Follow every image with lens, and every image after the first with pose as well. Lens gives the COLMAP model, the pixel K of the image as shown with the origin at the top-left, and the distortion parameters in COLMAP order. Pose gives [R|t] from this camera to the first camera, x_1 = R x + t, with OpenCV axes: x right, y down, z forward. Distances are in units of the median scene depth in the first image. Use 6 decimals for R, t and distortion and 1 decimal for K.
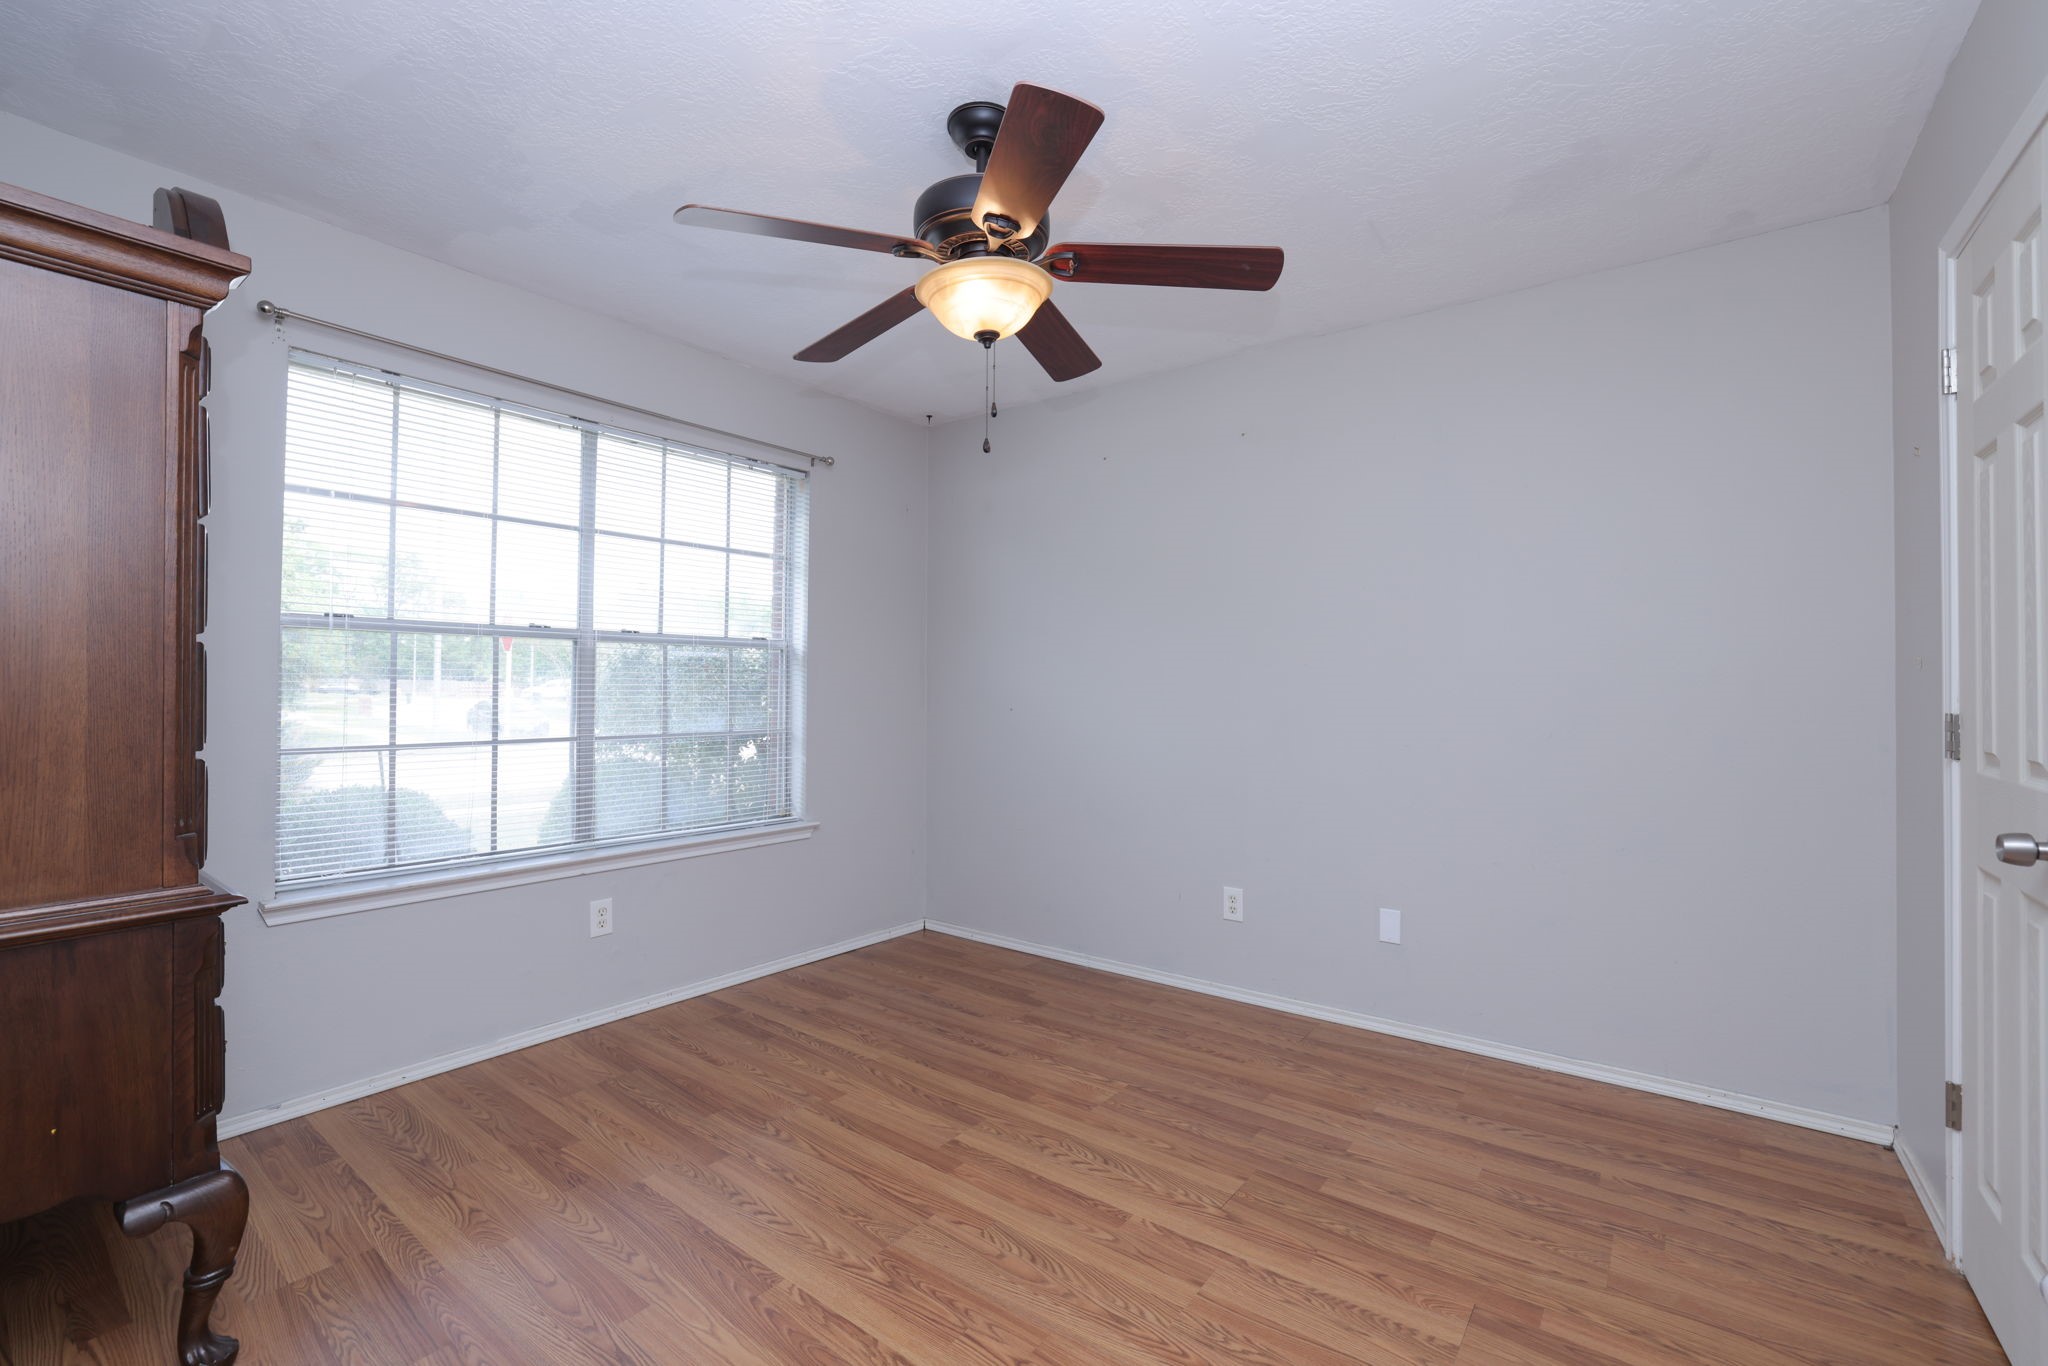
lens RADIAL K [[879.2, 0, 1025.1], [0, 879.2, 676.6], [0, 0, 1]] dist [-0.041327, 0.015244]
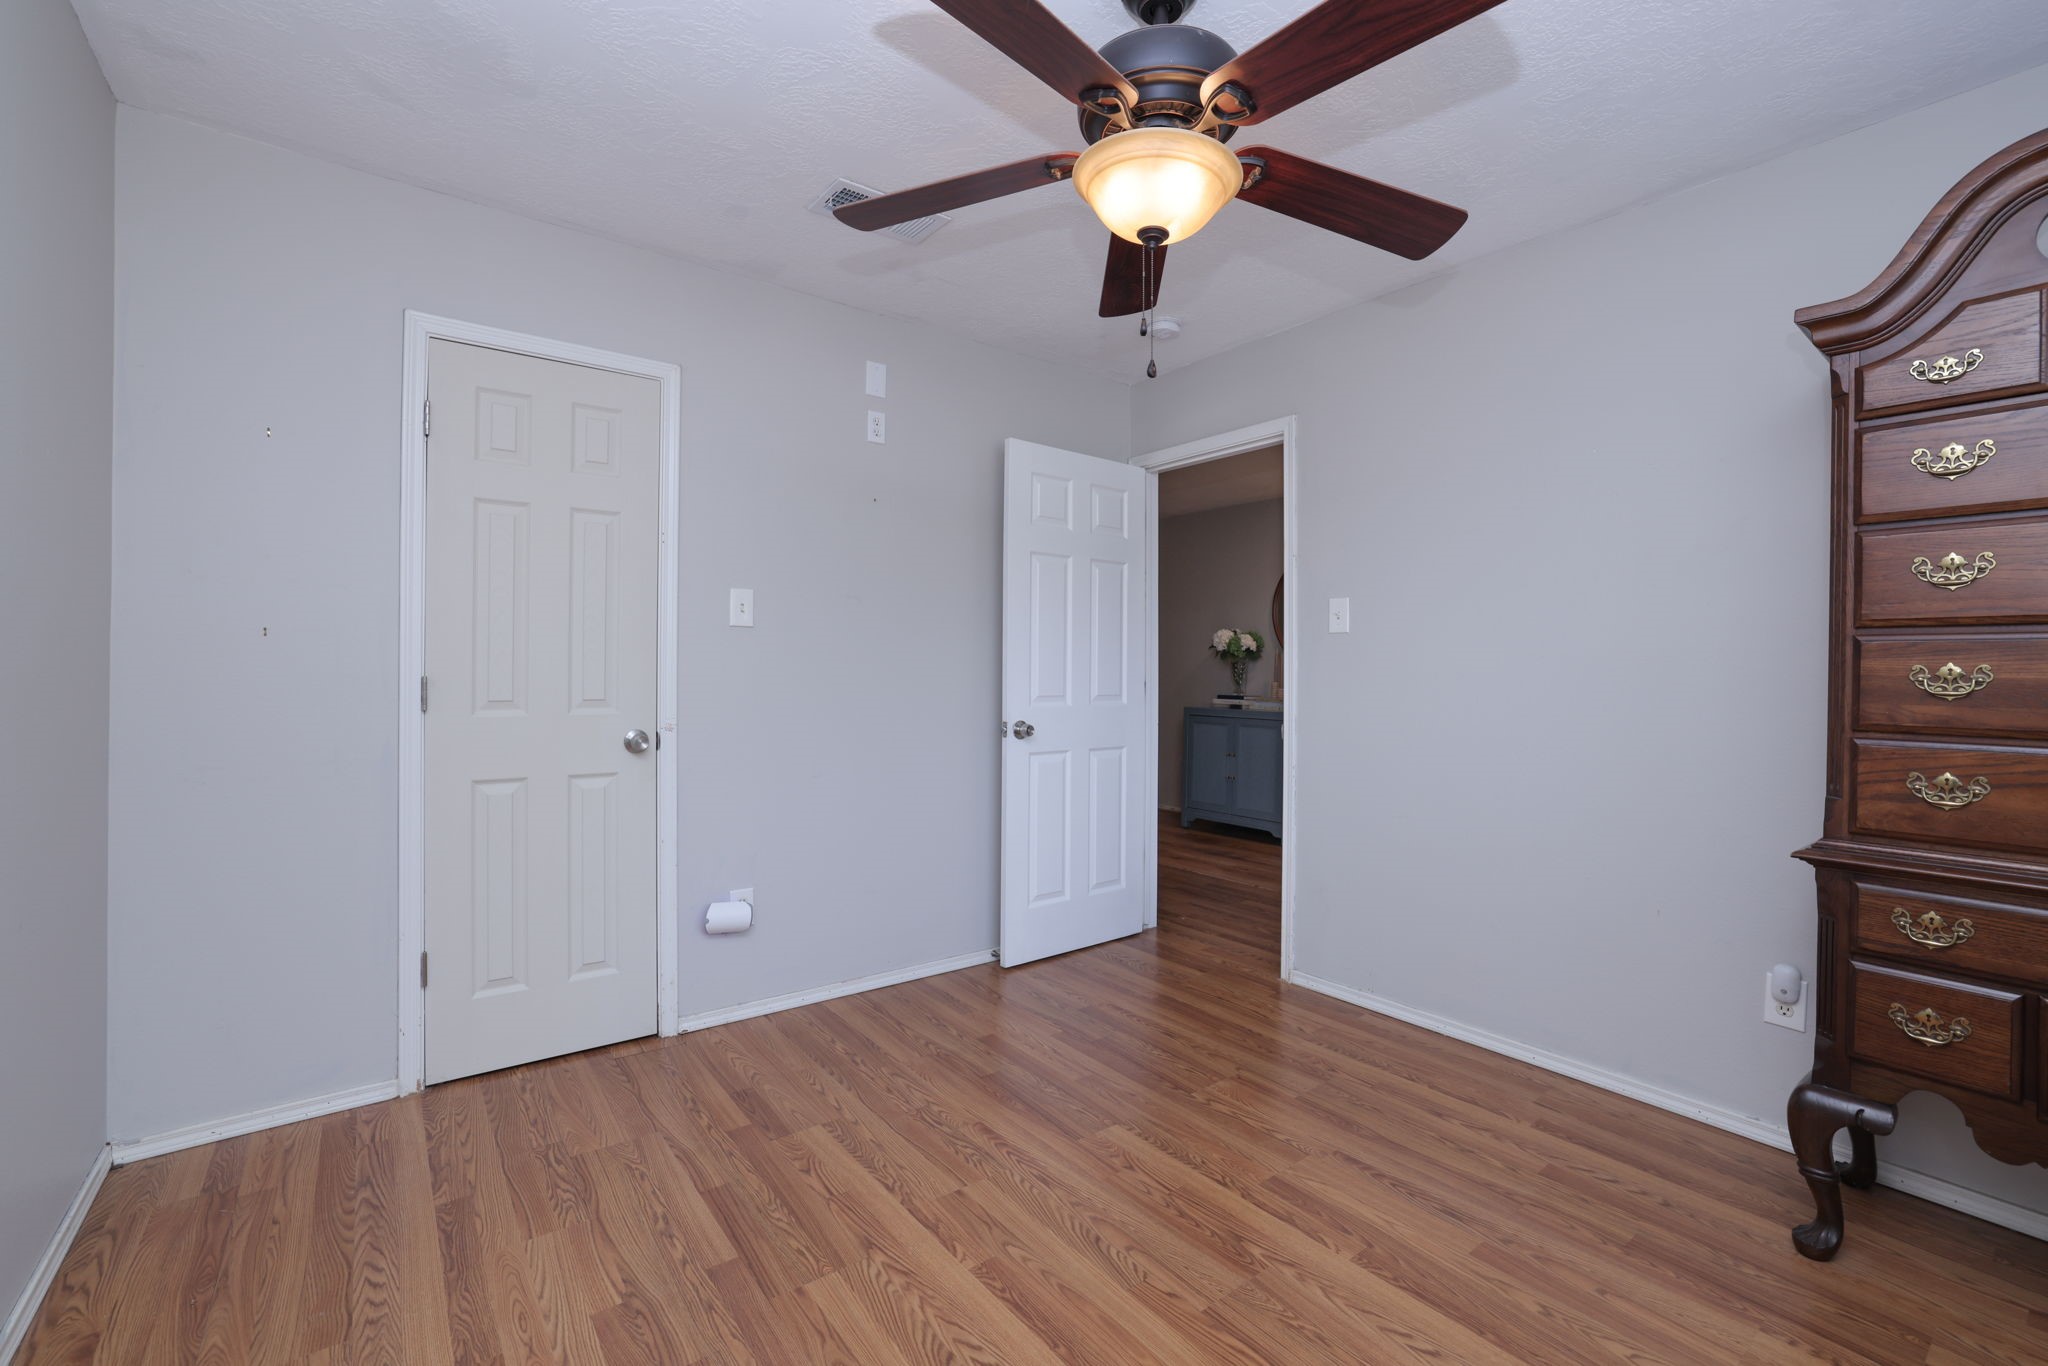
lens RADIAL K [[879.2, 0, 1025.1], [0, 879.2, 676.6], [0, 0, 1]] dist [-0.041327, 0.015244]
pose [[-0.965133, -0.015295, 0.261313, -0.158586], [-0.017505, 0.999828, -0.006132, 0.033864], [-0.261174, -0.010493, -0.965235, 1.965180]]
